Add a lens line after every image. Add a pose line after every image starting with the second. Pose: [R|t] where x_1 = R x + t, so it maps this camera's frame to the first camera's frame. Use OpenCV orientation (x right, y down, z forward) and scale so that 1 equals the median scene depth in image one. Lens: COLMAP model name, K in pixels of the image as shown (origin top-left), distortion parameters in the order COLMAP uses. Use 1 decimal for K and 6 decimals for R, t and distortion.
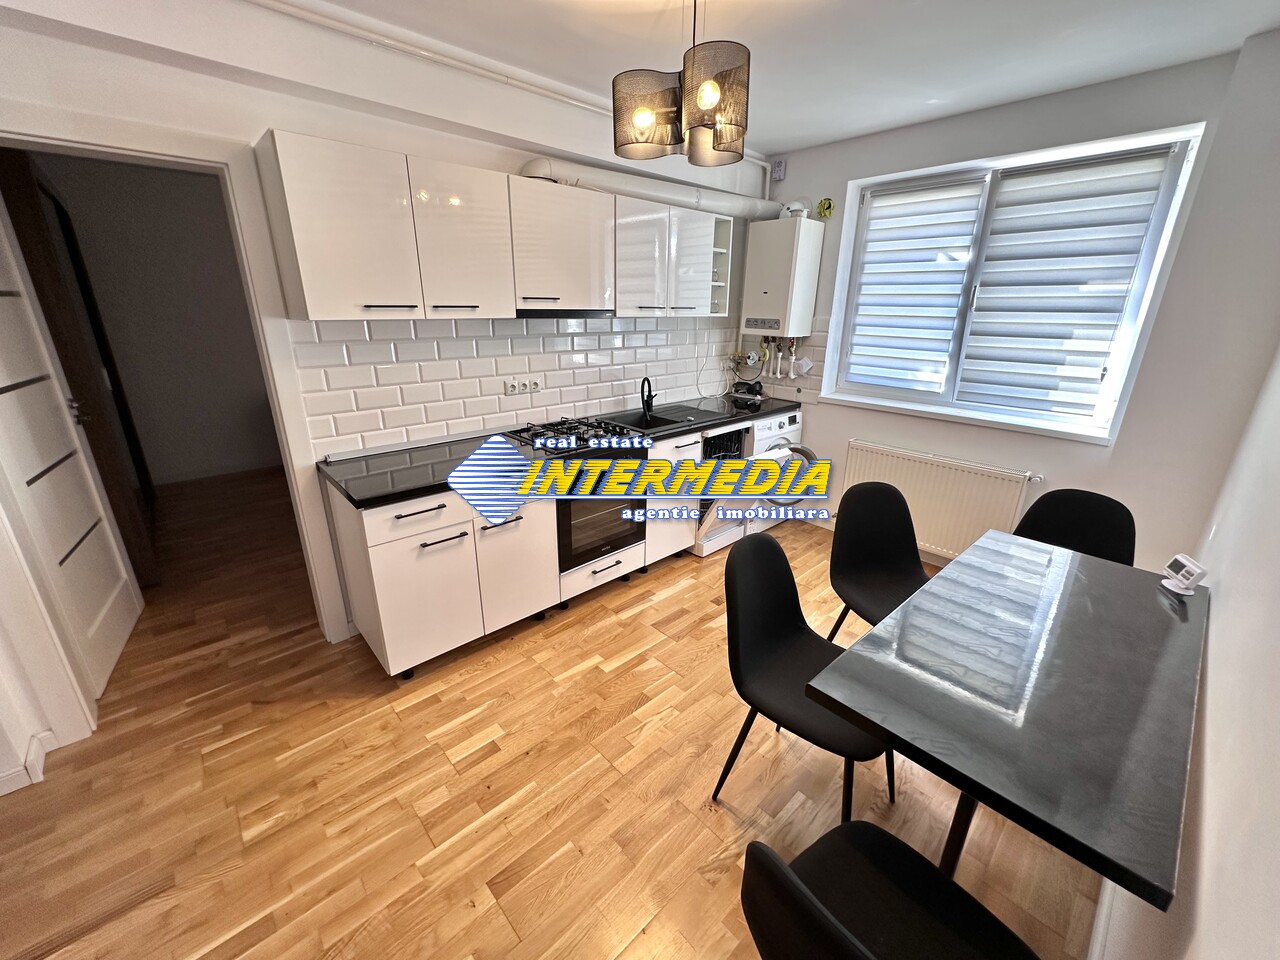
lens RADIAL K [[509.6, 0, 638.3], [0, 509.6, 479.0], [0, 0, 1]] dist [-0.003714, -0.000270]
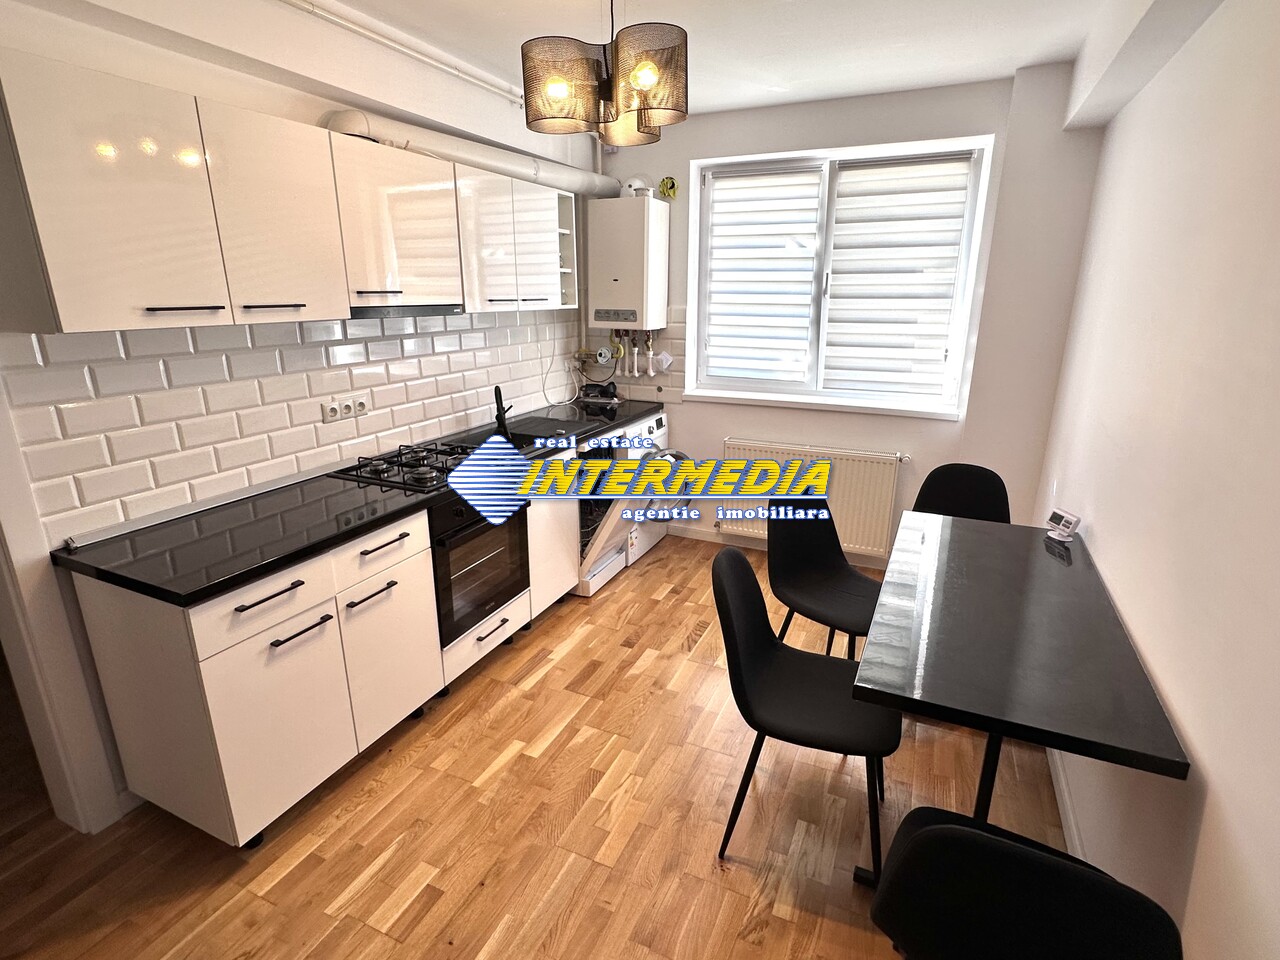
lens RADIAL K [[641.1, 0, 643.1], [0, 641.1, 477.0], [0, 0, 1]] dist [-0.003303, 0.000247]
pose [[0.924049, -0.116595, 0.364059, -0.204673], [0.132224, 0.991053, -0.018211, -0.011756], [-0.358678, 0.064965, 0.931198, -0.013466]]
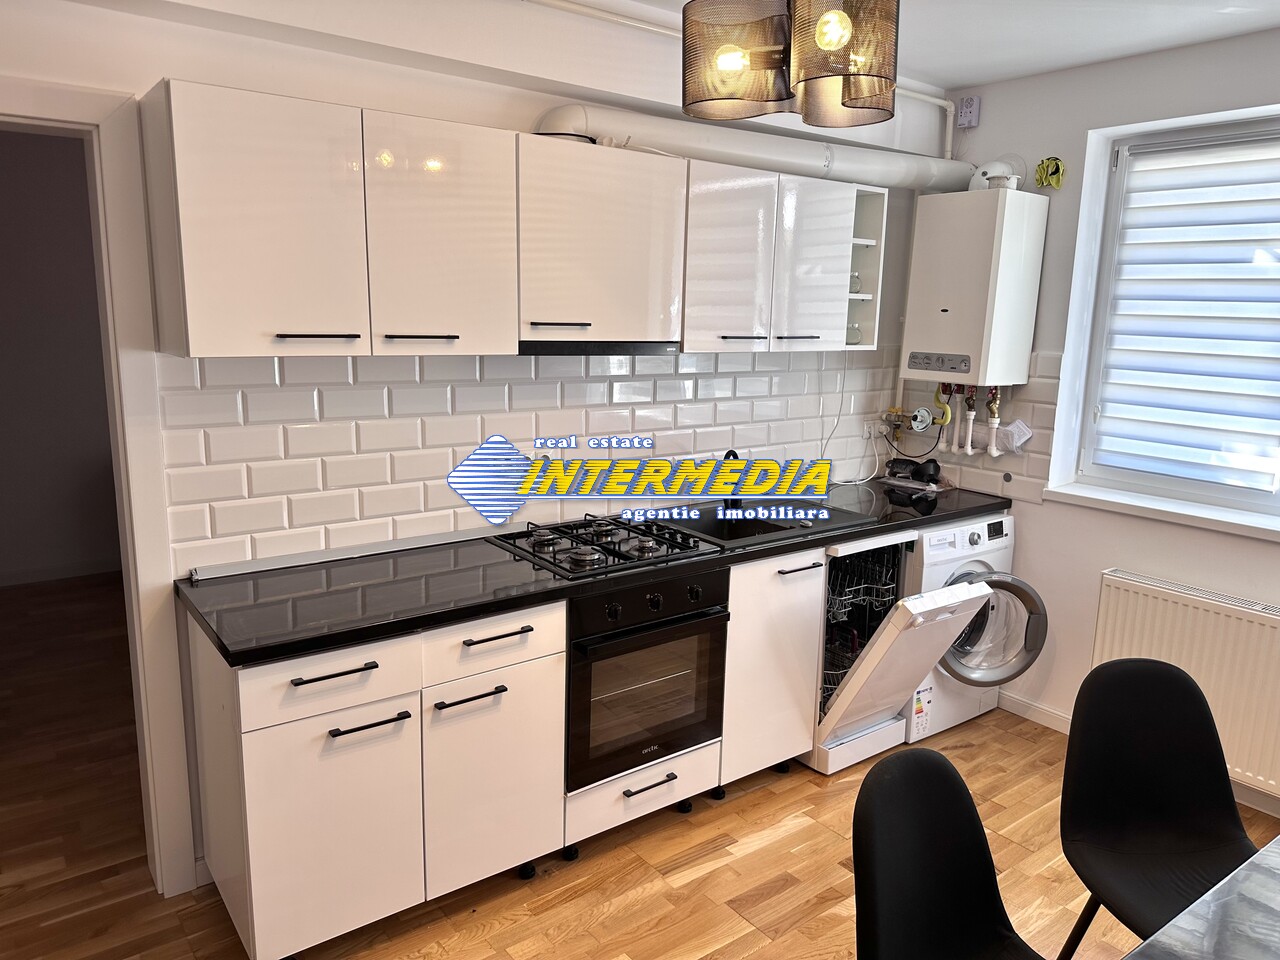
lens RADIAL K [[898.8, 0, 647.1], [0, 898.8, 482.7], [0, 0, 1]] dist [0.041352, -0.051924]
pose [[0.995493, 0.031122, -0.089583, 0.014931], [-0.043347, 0.989492, -0.137936, -0.021116], [0.084348, 0.141197, 0.986382, -0.025232]]
